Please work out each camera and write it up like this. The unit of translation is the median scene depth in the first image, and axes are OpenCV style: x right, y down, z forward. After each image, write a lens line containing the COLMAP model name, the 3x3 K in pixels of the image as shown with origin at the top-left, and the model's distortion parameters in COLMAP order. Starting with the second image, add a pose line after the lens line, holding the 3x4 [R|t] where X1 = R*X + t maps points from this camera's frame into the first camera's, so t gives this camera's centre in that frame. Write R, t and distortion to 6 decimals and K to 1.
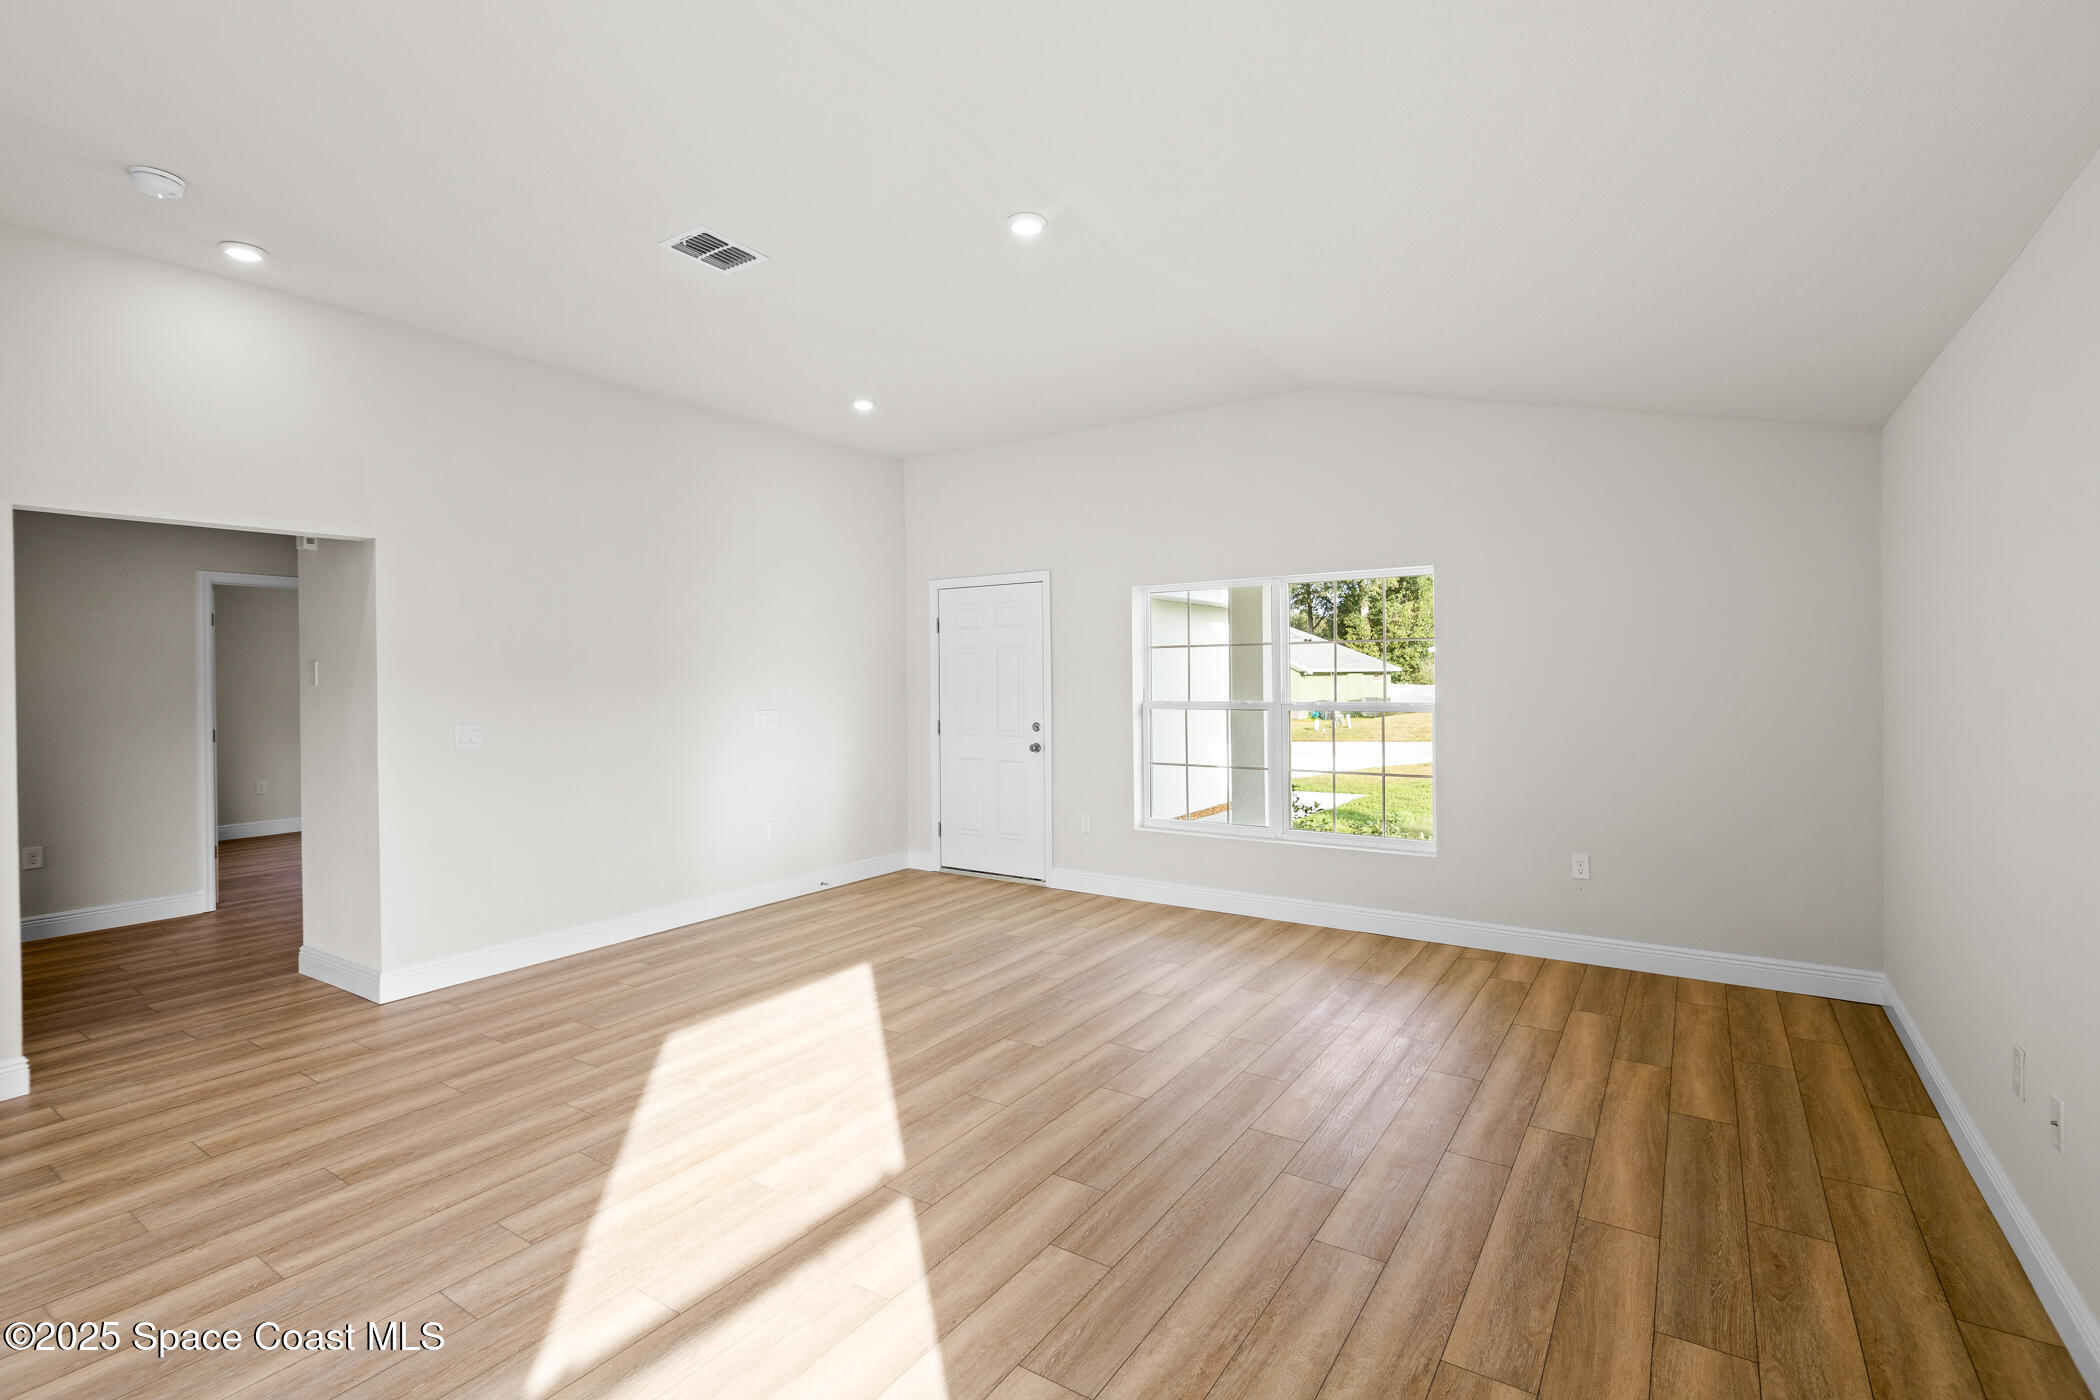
lens RADIAL K [[961.0, 0, 1058.2], [0, 961.0, 683.1], [0, 0, 1]] dist [-0.000005, 0.000046]
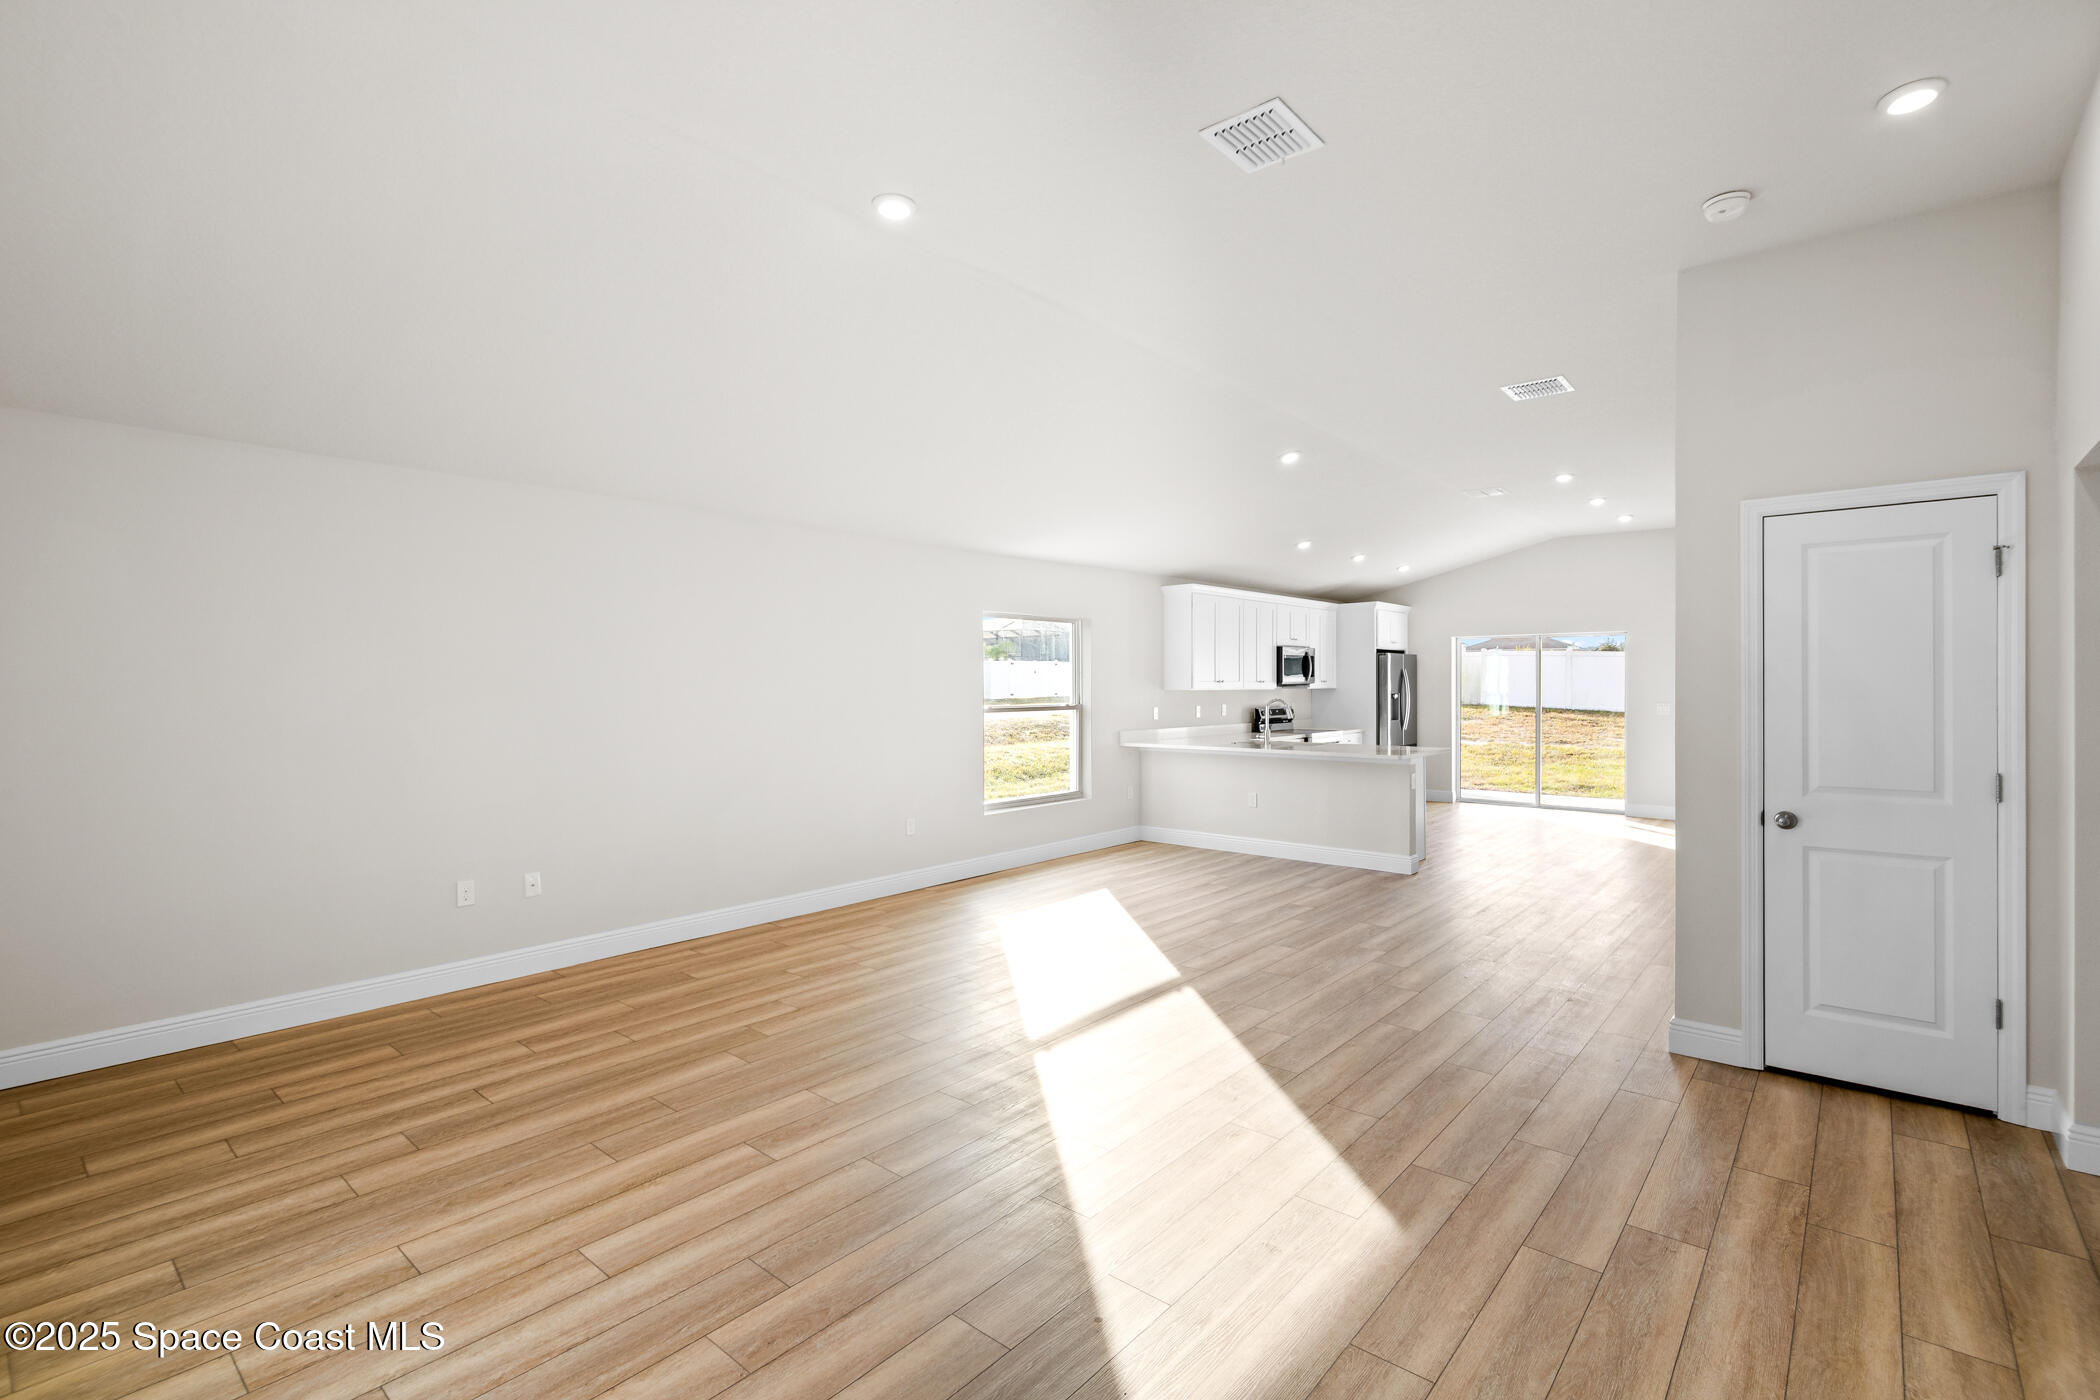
lens RADIAL K [[958.1, 0, 1058.0], [0, 958.1, 690.1], [0, 0, 1]] dist [0.018785, 0.000187]
pose [[-0.993252, 0.010577, 0.115495, -0.176506], [0.012527, 0.999791, 0.016168, -0.009974], [-0.115299, 0.017505, -0.993177, 1.154145]]
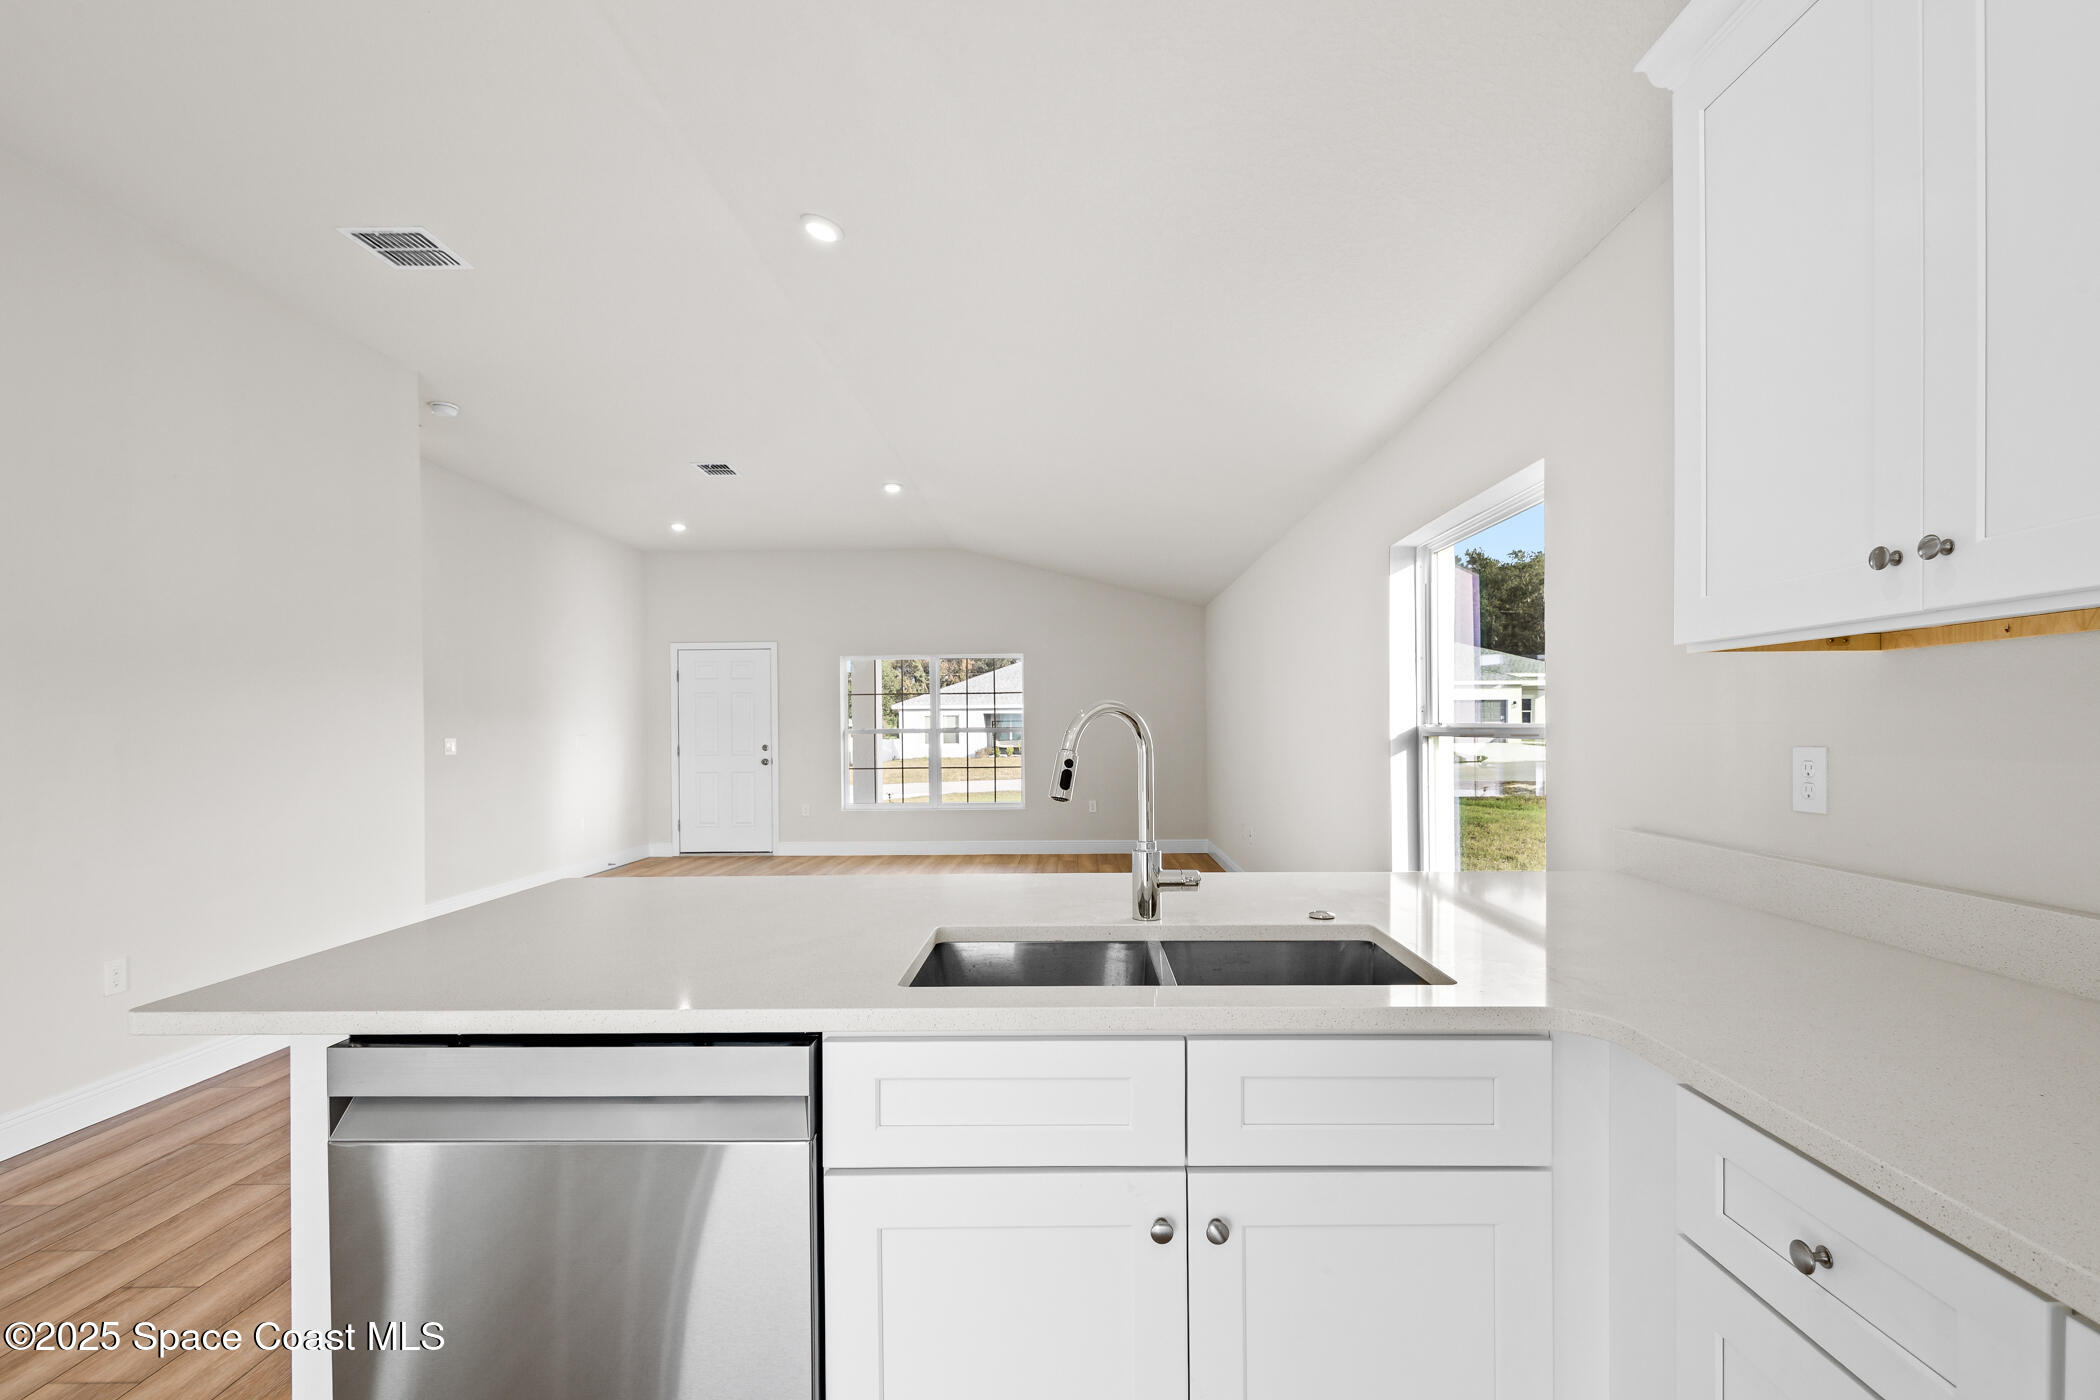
lens RADIAL K [[969.8, 0, 1062.0], [0, 969.8, 735.6], [0, 0, 1]] dist [-0.001405, -0.000172]
pose [[0.841131, -0.001409, 0.540829, -0.514495], [0.005078, 0.999973, -0.005293, 0.043088], [-0.540807, 0.007198, 0.841116, -0.572060]]
